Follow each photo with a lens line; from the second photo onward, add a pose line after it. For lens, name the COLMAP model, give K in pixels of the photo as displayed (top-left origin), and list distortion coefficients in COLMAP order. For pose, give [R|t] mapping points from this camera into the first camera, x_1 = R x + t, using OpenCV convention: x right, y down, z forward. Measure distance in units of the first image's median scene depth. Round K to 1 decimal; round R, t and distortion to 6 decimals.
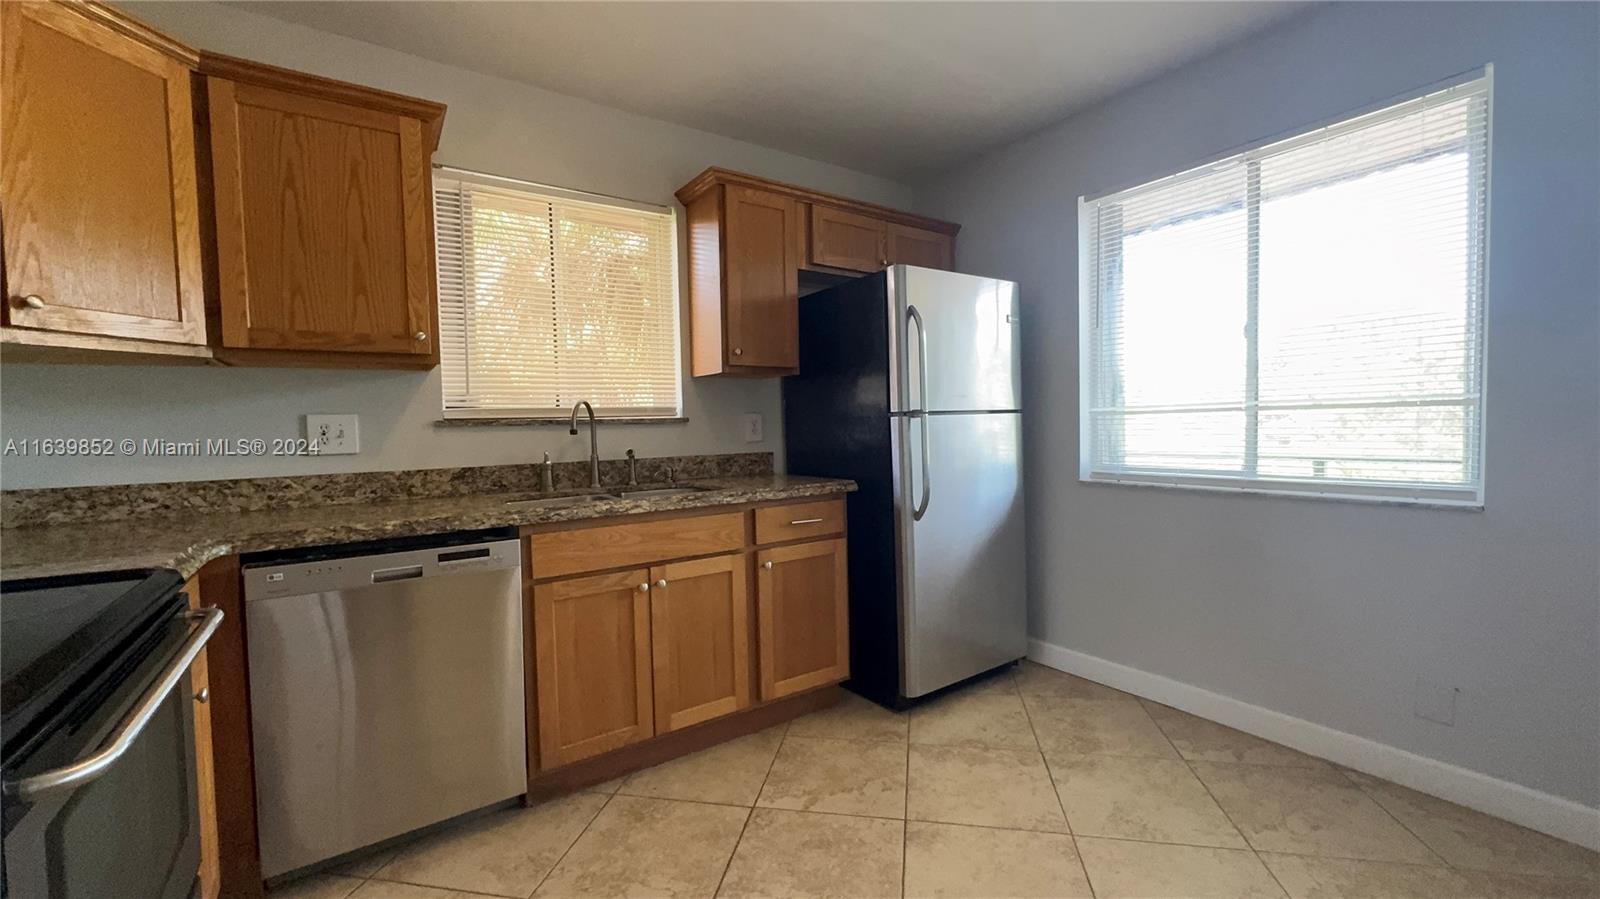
lens RADIAL K [[638.5, 0, 800.2], [0, 638.5, 450.8], [0, 0, 1]] dist [-0.003108, 0.000284]
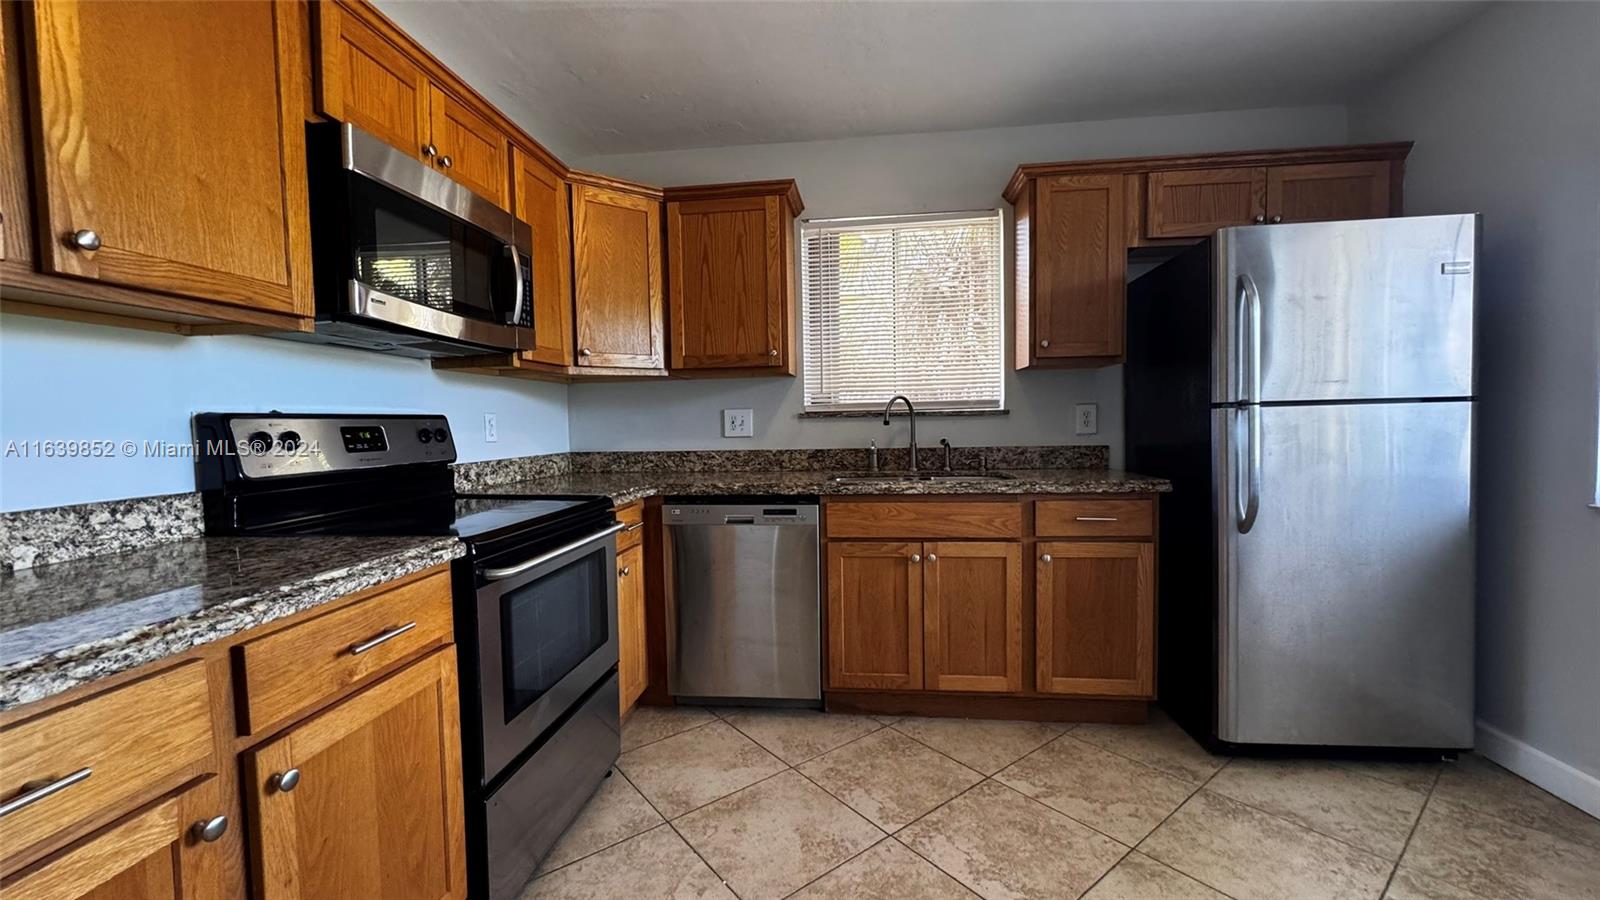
lens RADIAL K [[638.5, 0, 800.2], [0, 638.5, 451.3], [0, 0, 1]] dist [-0.003108, 0.000284]
pose [[0.750381, 0.039884, -0.659802, 0.321959], [-0.026372, 0.999190, 0.030408, -0.008362], [0.660480, -0.005417, 0.750824, -0.004884]]
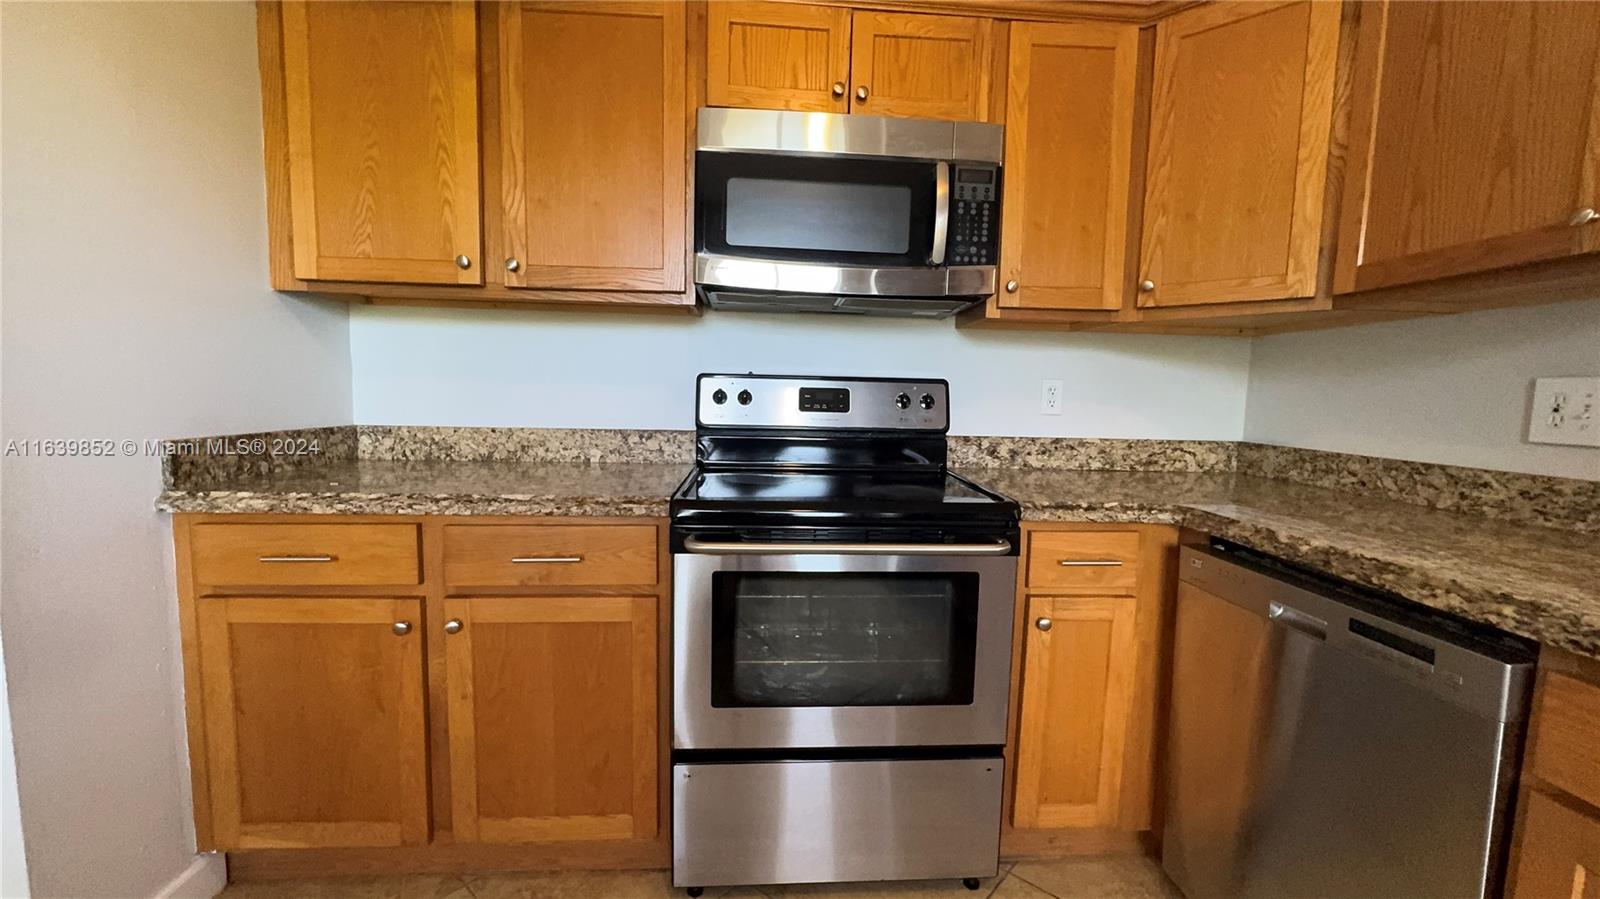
lens RADIAL K [[641.9, 0, 800.4], [0, 641.9, 450.8], [0, 0, 1]] dist [-0.003939, 0.000080]
pose [[-0.514409, 0.091469, -0.852653, 0.132441], [-0.049261, 0.989501, 0.135869, -0.032511], [0.856129, 0.111895, -0.504503, 0.648856]]
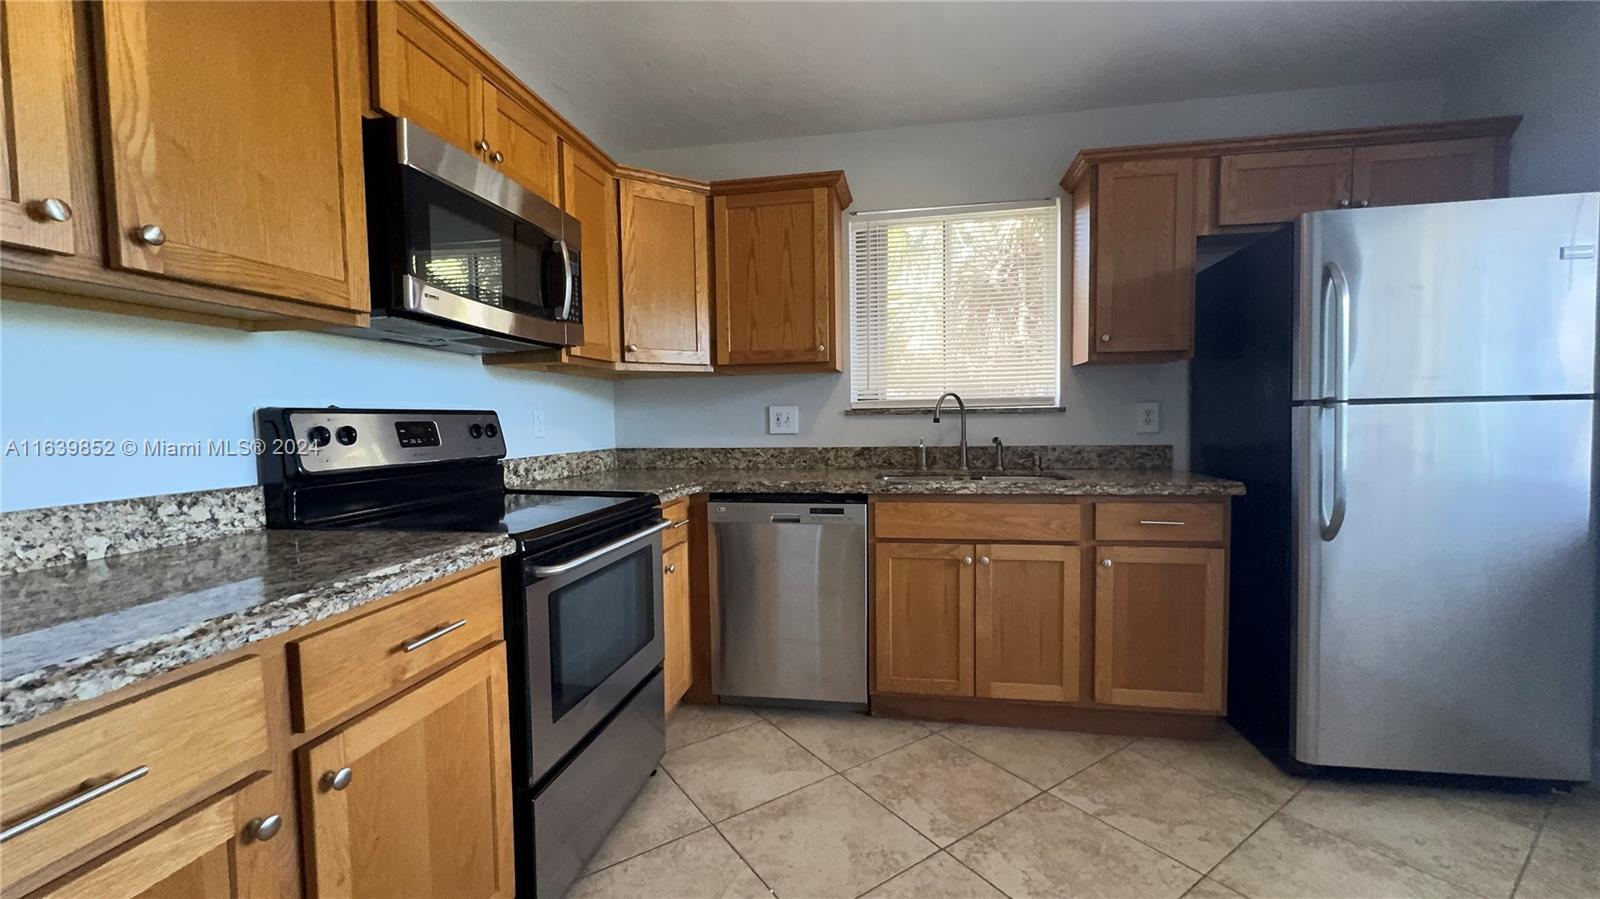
lens RADIAL K [[638.2, 0, 800.8], [0, 638.2, 451.1], [0, 0, 1]] dist [-0.002426, 0.000068]
pose [[0.708973, 0.047908, -0.703606, 0.295099], [-0.031388, 0.998845, 0.036384, -0.008049], [0.704537, -0.003711, 0.709658, 0.003283]]
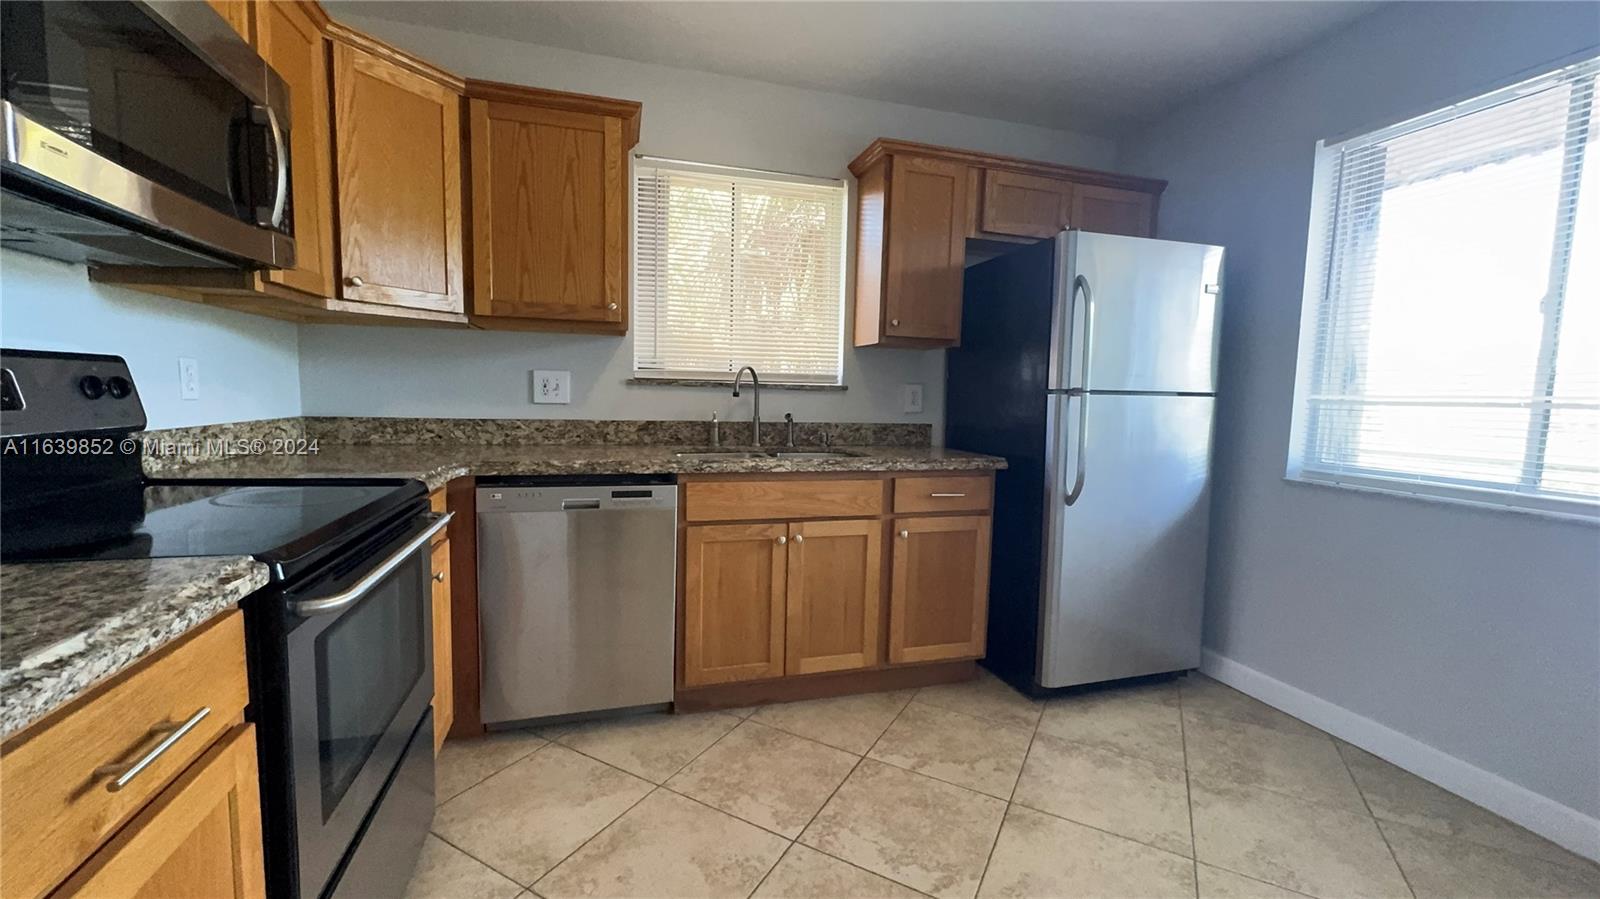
lens RADIAL K [[641.9, 0, 800.4], [0, 641.9, 450.8], [0, 0, 1]] dist [-0.003939, 0.000080]
pose [[0.948669, 0.074250, -0.307432, 0.100849], [-0.059273, 0.996568, 0.057786, -0.002973], [0.310667, -0.036598, 0.949814, -0.023060]]
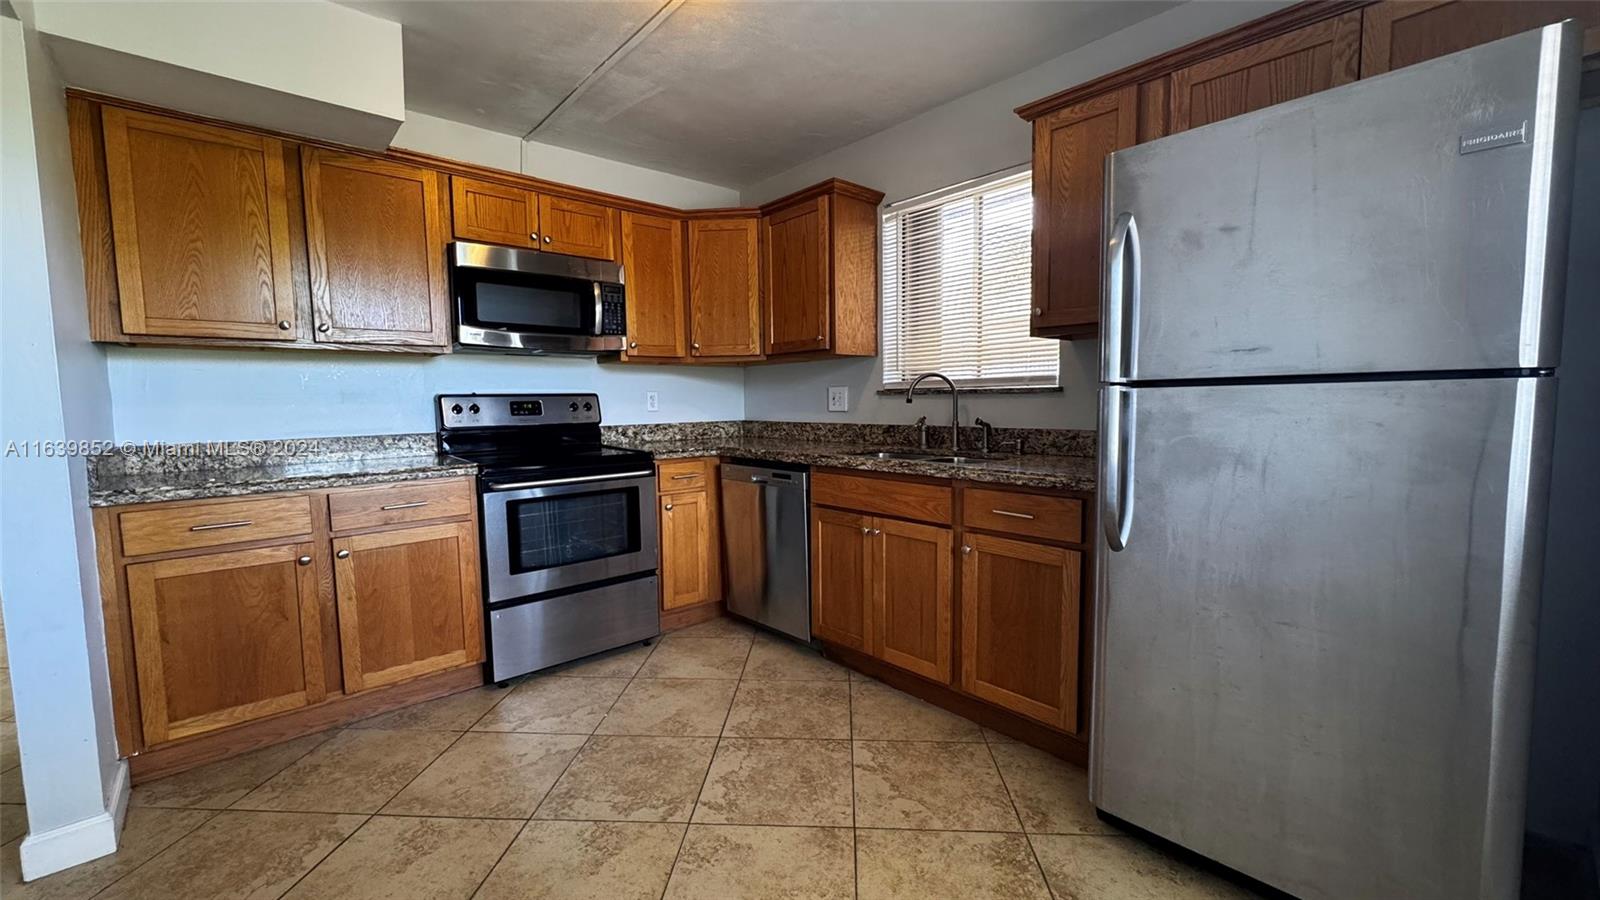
lens RADIAL K [[638.5, 0, 800.2], [0, 638.5, 451.3], [0, 0, 1]] dist [-0.003108, 0.000284]
pose [[0.123881, 0.102885, -0.986949, 0.845158], [-0.031571, 0.994515, 0.099711, -0.049664], [0.991795, 0.018807, 0.126450, 0.656927]]
